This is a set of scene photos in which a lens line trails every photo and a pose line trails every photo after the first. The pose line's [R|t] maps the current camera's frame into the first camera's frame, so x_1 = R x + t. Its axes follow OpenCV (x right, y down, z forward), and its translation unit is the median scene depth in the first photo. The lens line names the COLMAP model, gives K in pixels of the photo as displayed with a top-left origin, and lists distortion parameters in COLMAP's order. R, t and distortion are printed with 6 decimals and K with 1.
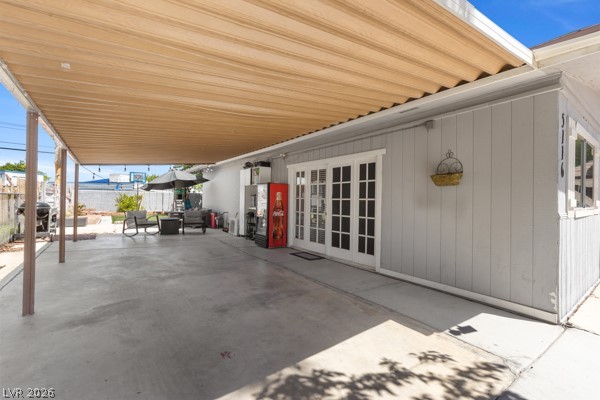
lens RADIAL K [[268.5, 0, 303.3], [0, 268.5, 199.6], [0, 0, 1]] dist [-0.000426, -0.000509]
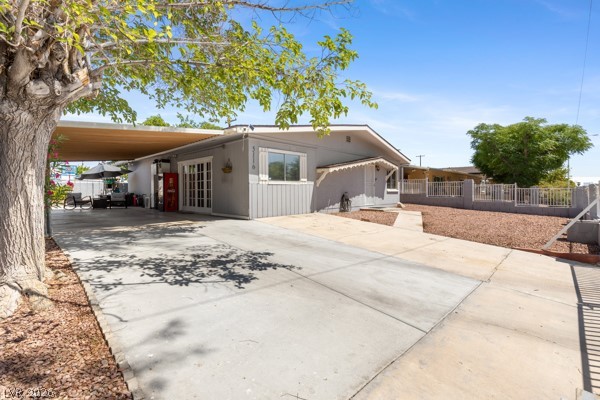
lens RADIAL K [[311.7, 0, 325.6], [0, 311.7, 196.6], [0, 0, 1]] dist [-0.000187, -0.000326]
pose [[0.986300, -0.021183, 0.163598, 0.418141], [0.019371, 0.999732, 0.012665, 0.063137], [-0.163822, -0.009323, 0.986446, -0.836464]]
